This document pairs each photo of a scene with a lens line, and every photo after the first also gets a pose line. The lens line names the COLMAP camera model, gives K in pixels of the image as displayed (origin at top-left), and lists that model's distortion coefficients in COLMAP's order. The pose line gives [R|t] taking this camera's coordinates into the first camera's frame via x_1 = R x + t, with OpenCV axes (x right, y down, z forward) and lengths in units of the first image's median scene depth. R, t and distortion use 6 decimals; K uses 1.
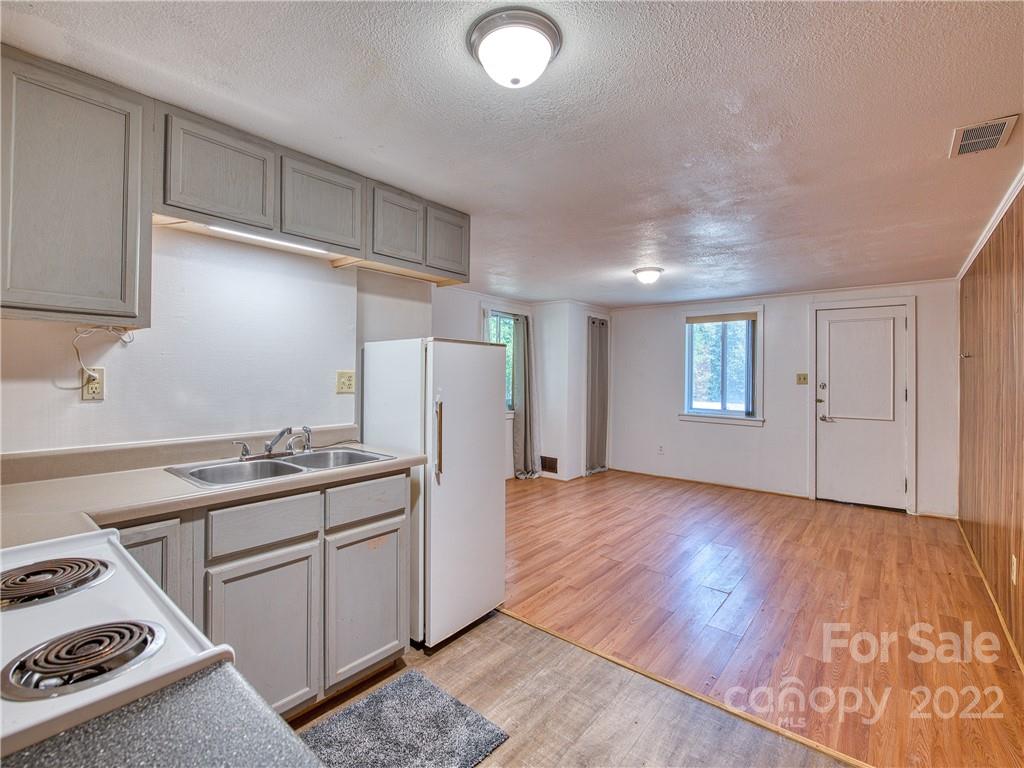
lens RADIAL K [[467.1, 0, 509.6], [0, 467.1, 375.6], [0, 0, 1]] dist [-0.016767, -0.000357]
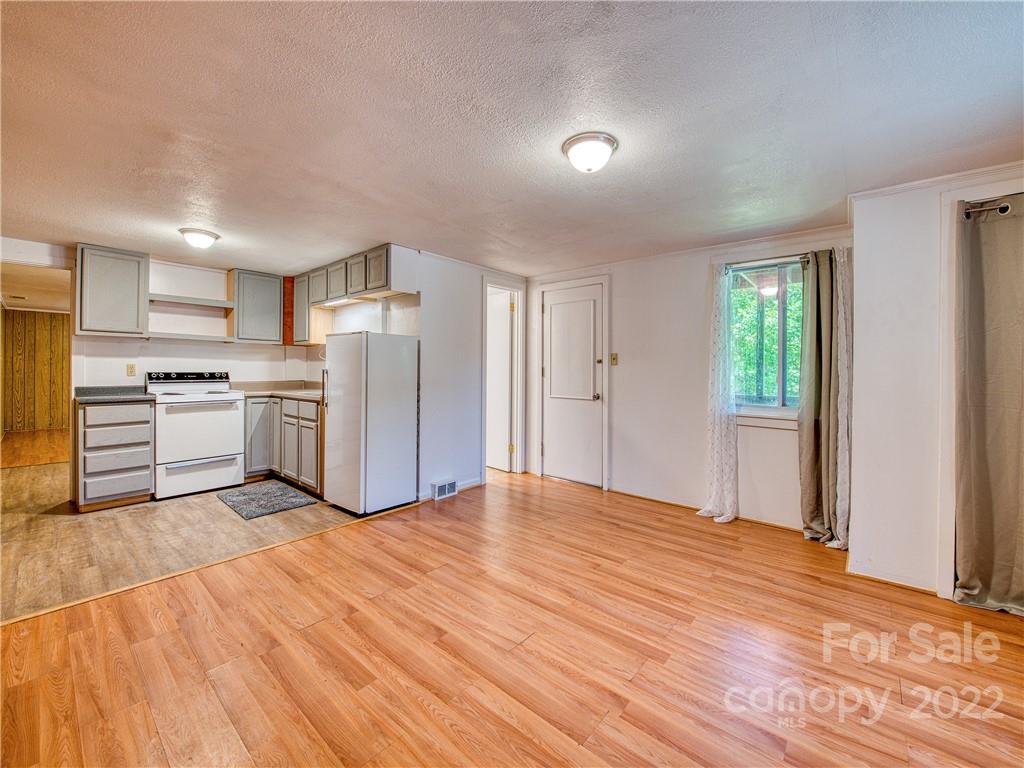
lens RADIAL K [[414.0, 0, 509.4], [0, 414.0, 374.4], [0, 0, 1]] dist [-0.018834, -0.000607]
pose [[-0.018187, 0.004033, -0.999826, 0.973367], [-0.011921, 0.999920, 0.004250, 0.041858], [0.999764, 0.011997, -0.018137, 1.164631]]
